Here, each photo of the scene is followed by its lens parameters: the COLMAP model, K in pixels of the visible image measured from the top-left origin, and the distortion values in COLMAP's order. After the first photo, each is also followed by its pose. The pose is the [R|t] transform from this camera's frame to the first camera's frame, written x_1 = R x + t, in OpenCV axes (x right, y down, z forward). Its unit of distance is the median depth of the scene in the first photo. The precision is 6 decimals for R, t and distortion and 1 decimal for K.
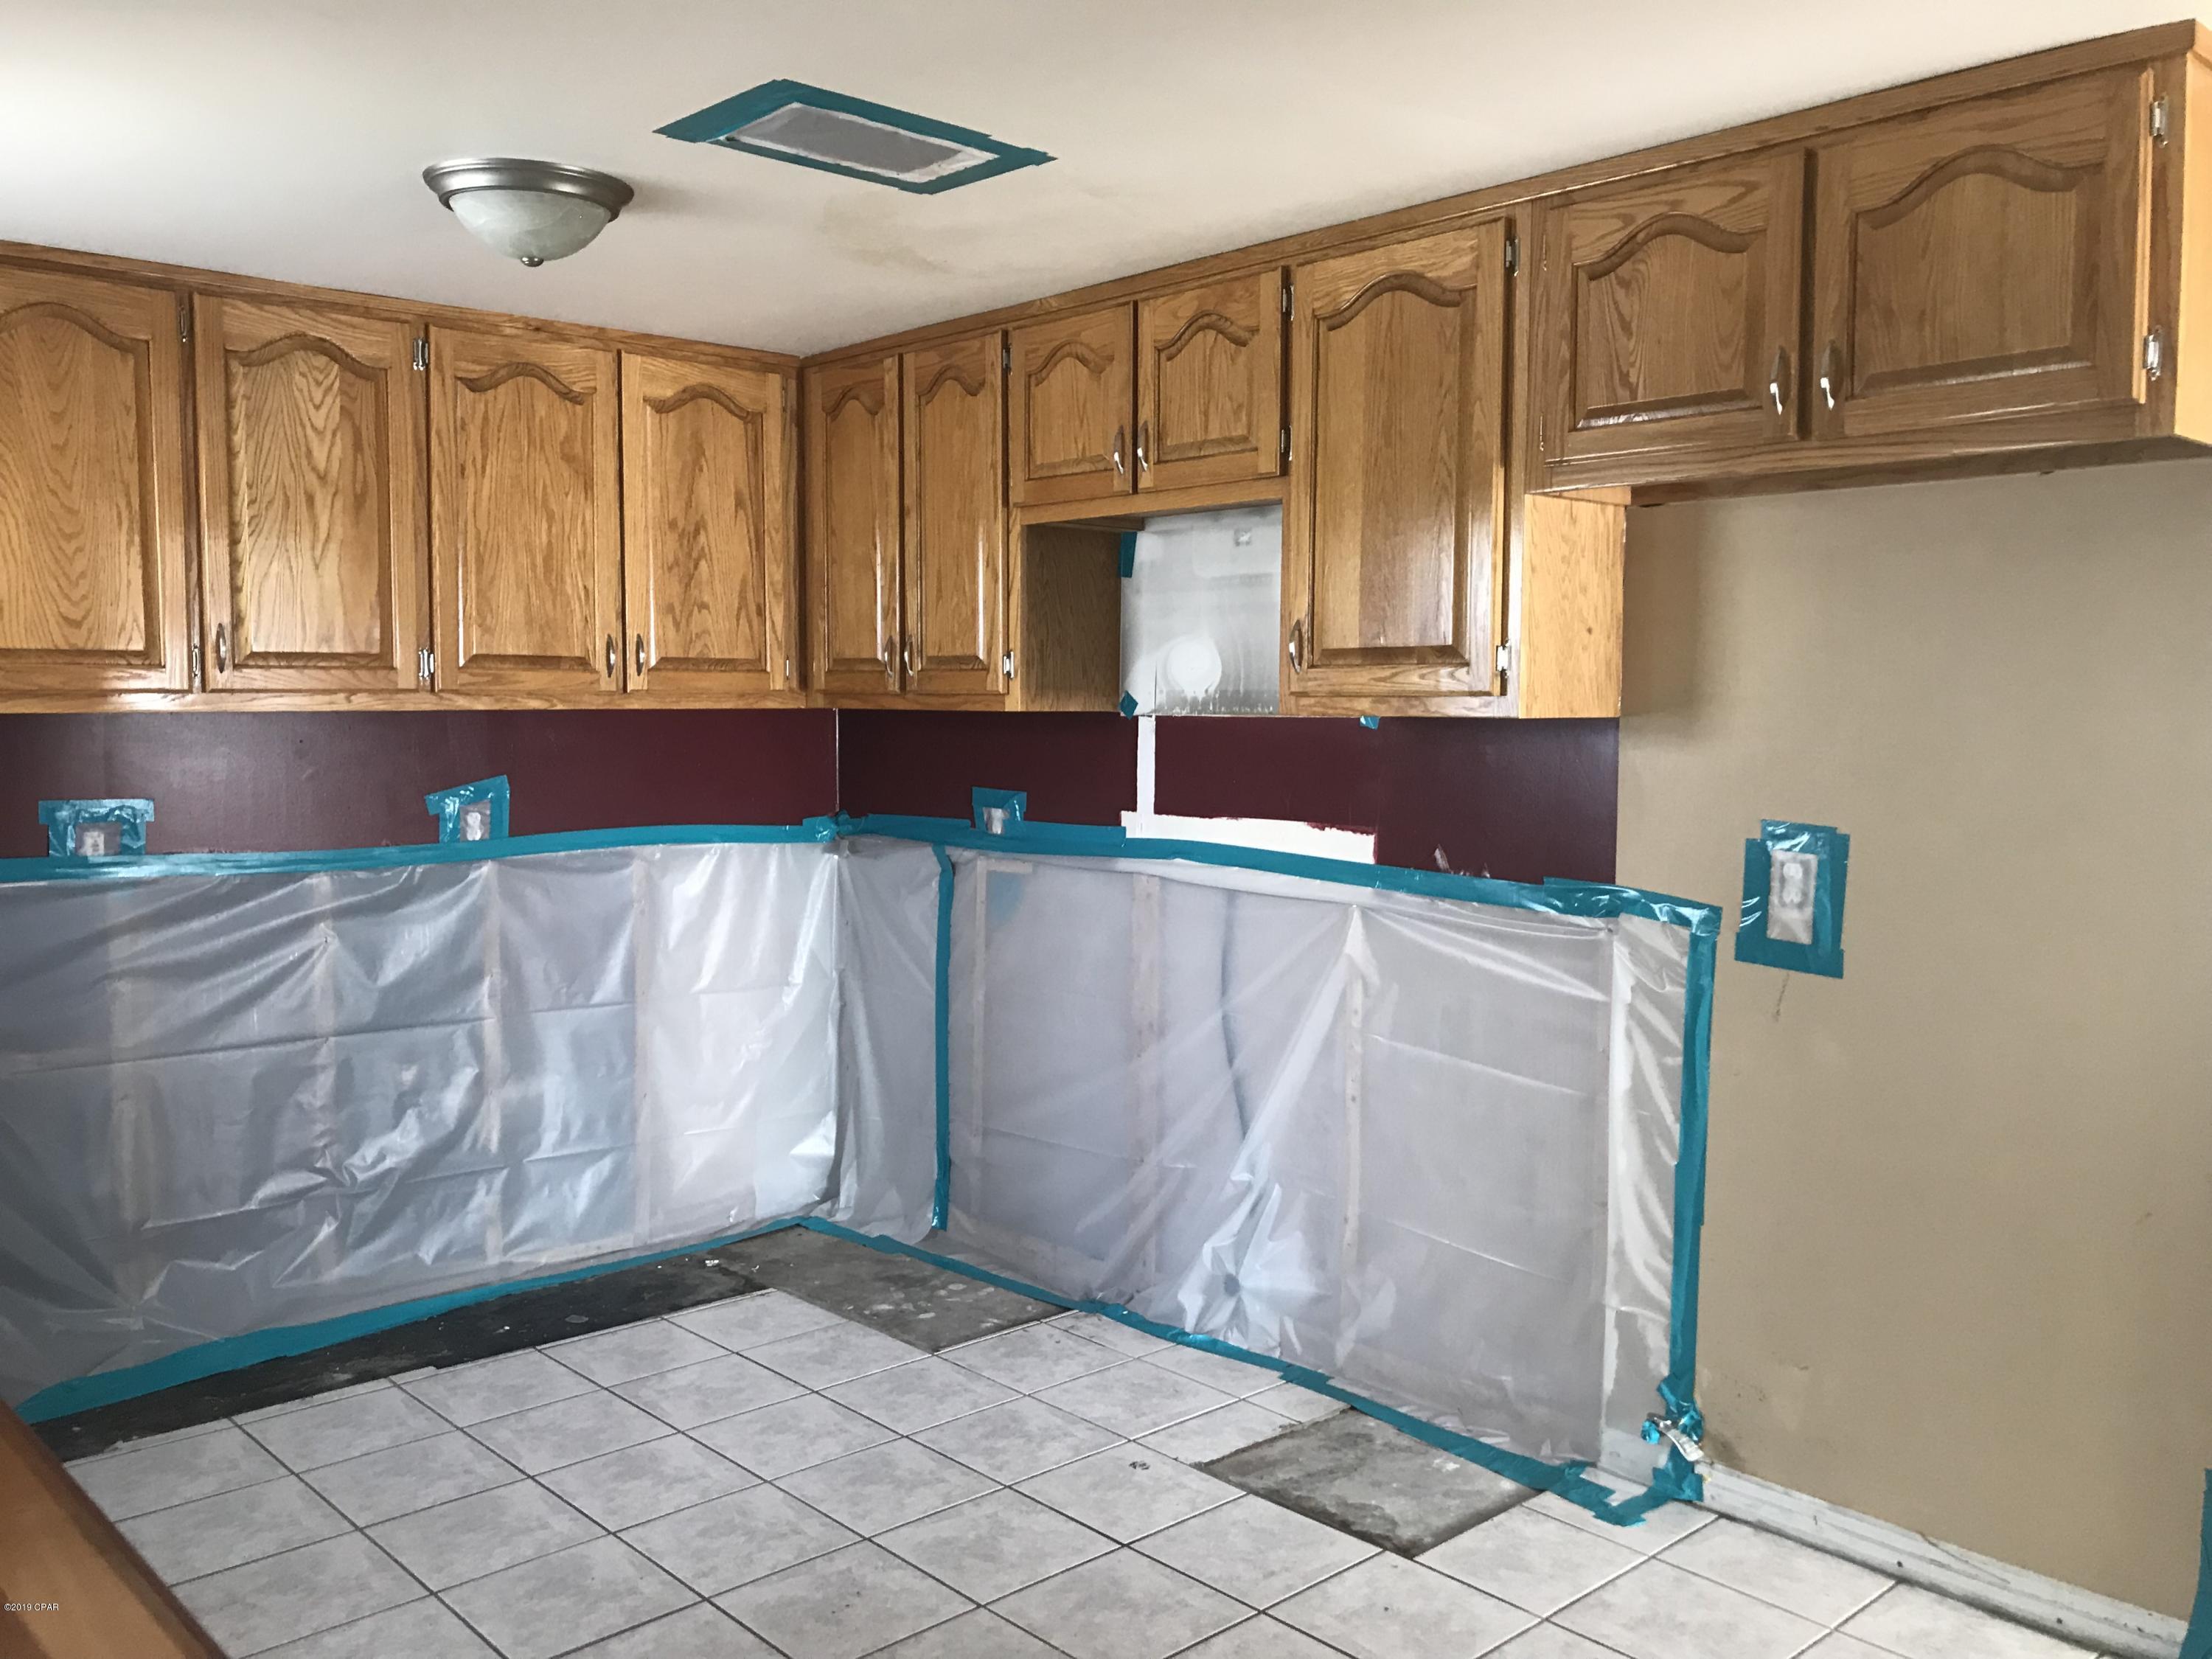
lens RADIAL K [[1852.1, 0, 1106.0], [0, 1852.1, 829.5], [0, 0, 1]] dist [0.000511, 0.106328]
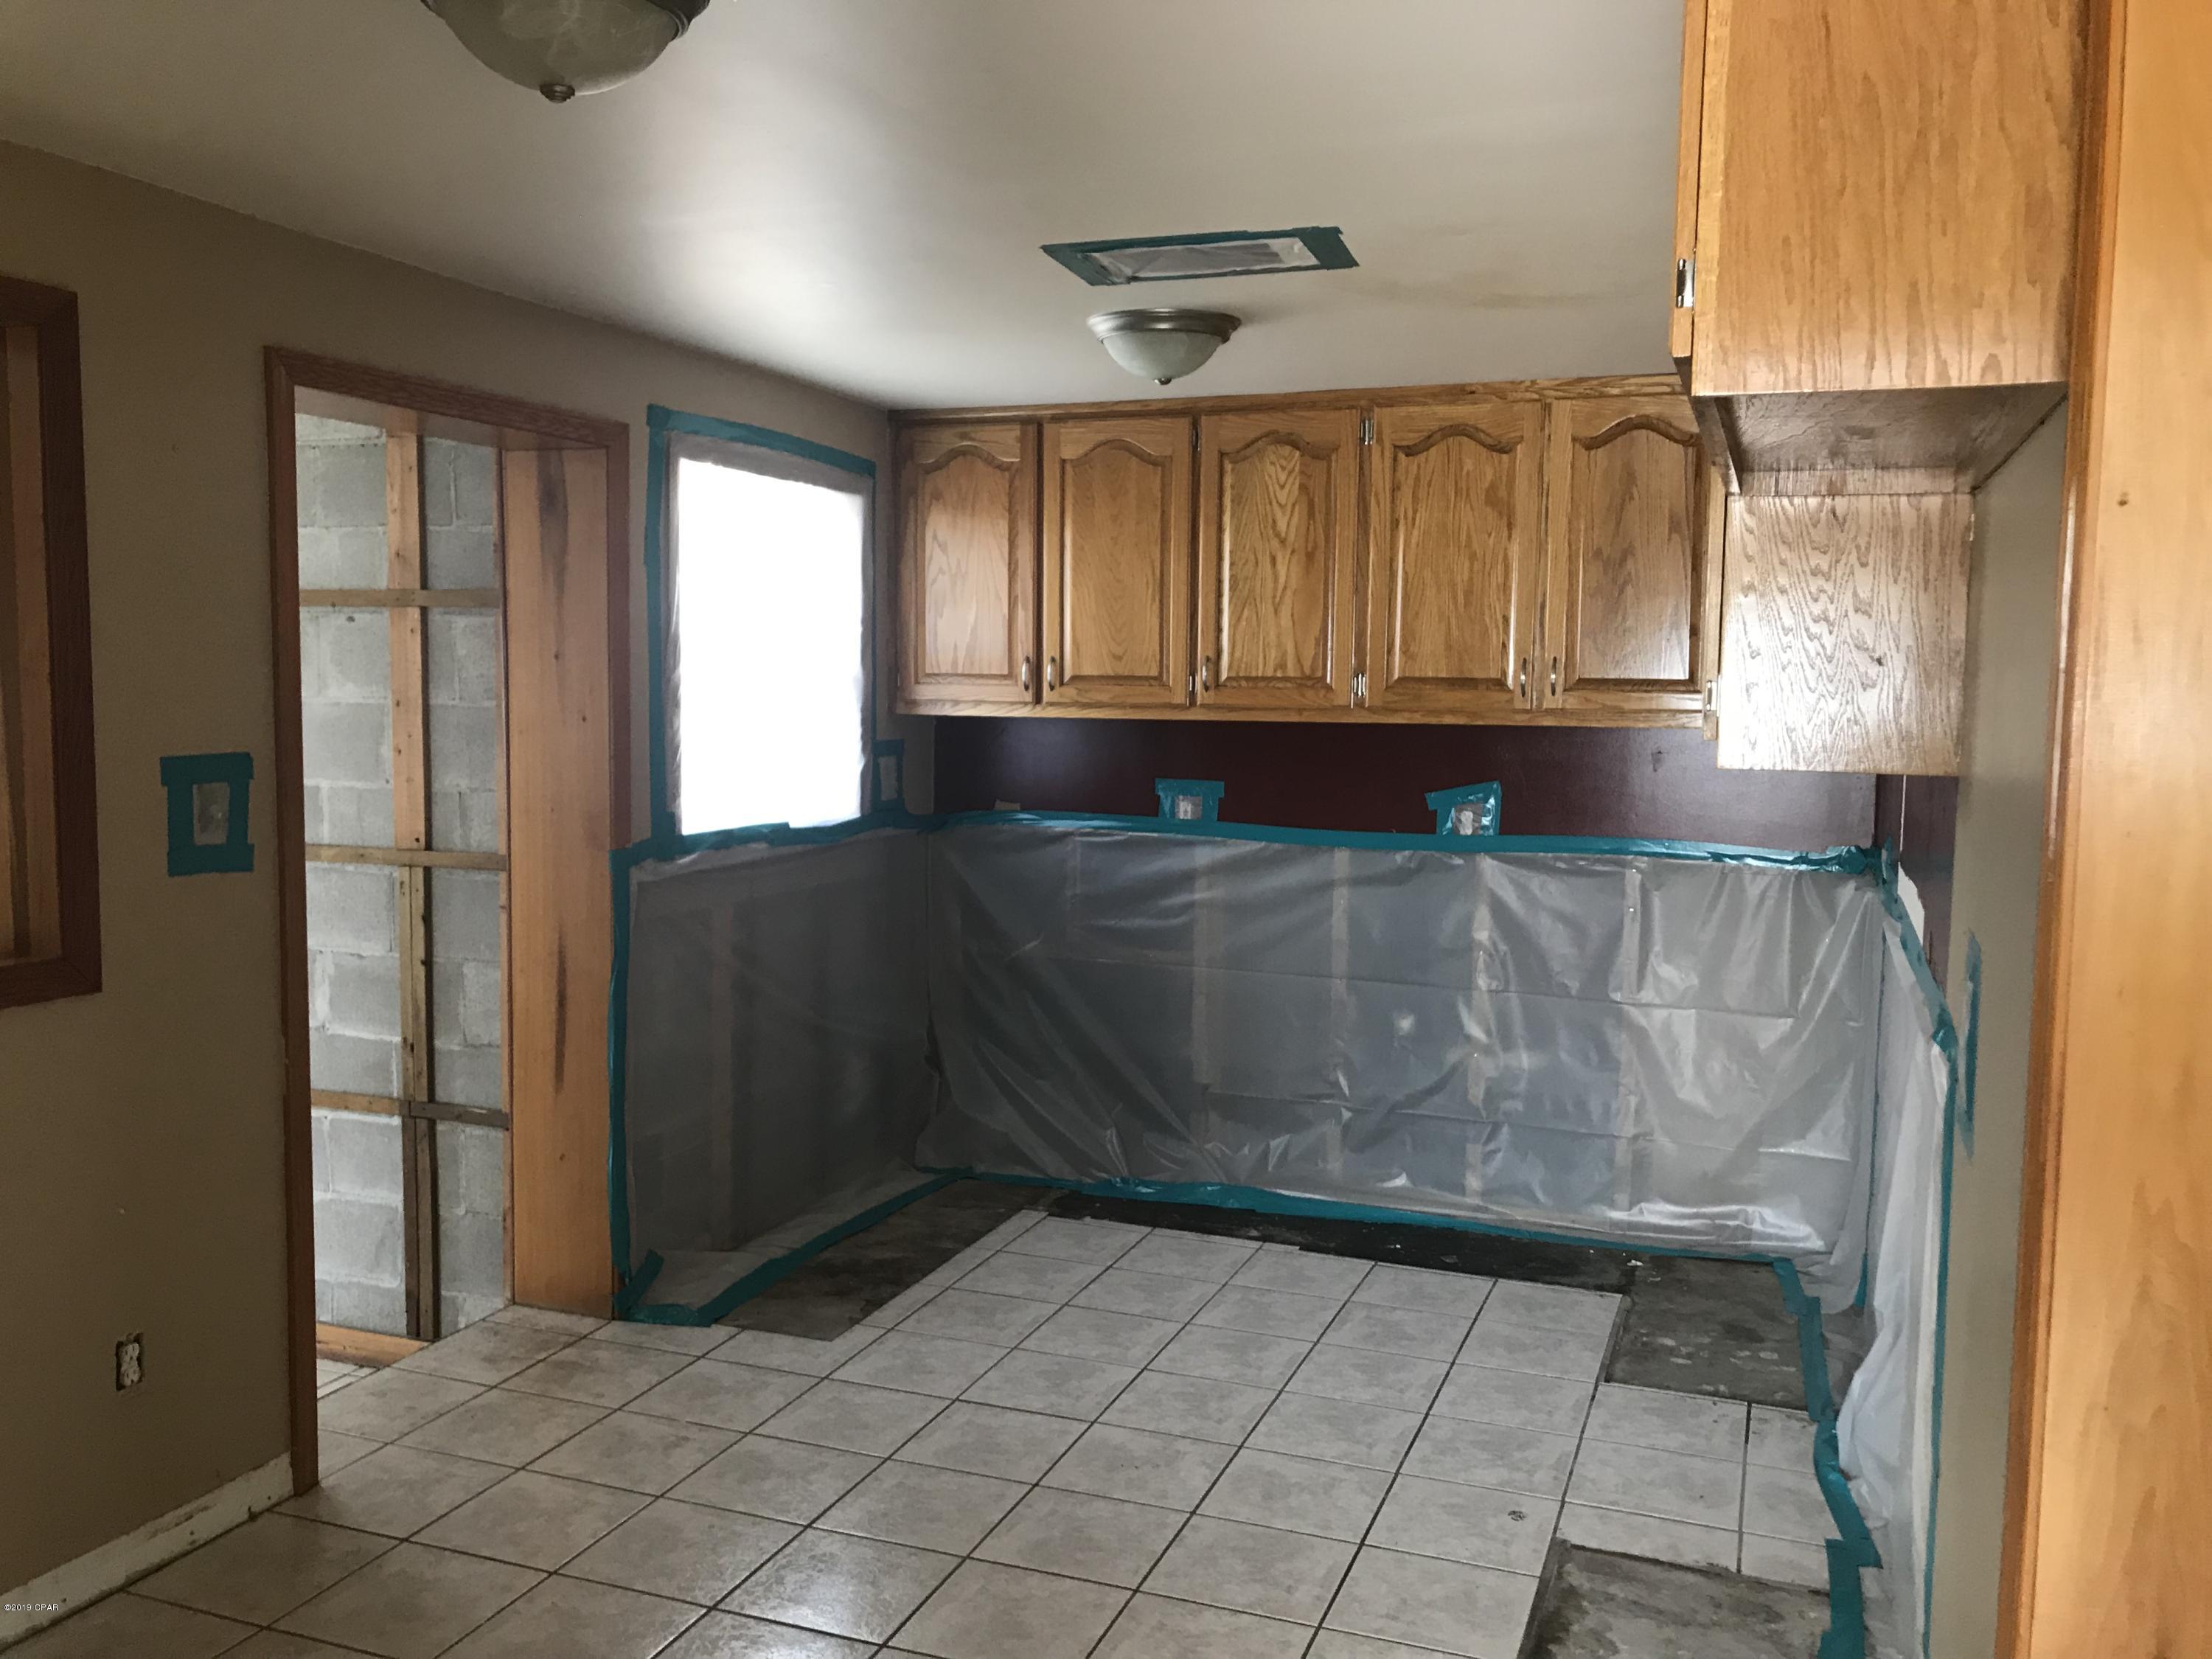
lens RADIAL K [[1866.2, 0, 1106.0], [0, 1866.2, 829.5], [0, 0, 1]] dist [0.076005, -0.008328]
pose [[0.459880, 0.078640, -0.884492, 0.666605], [-0.077547, 0.995822, 0.048219, -0.041110], [0.884588, 0.046415, 0.464057, 0.286494]]
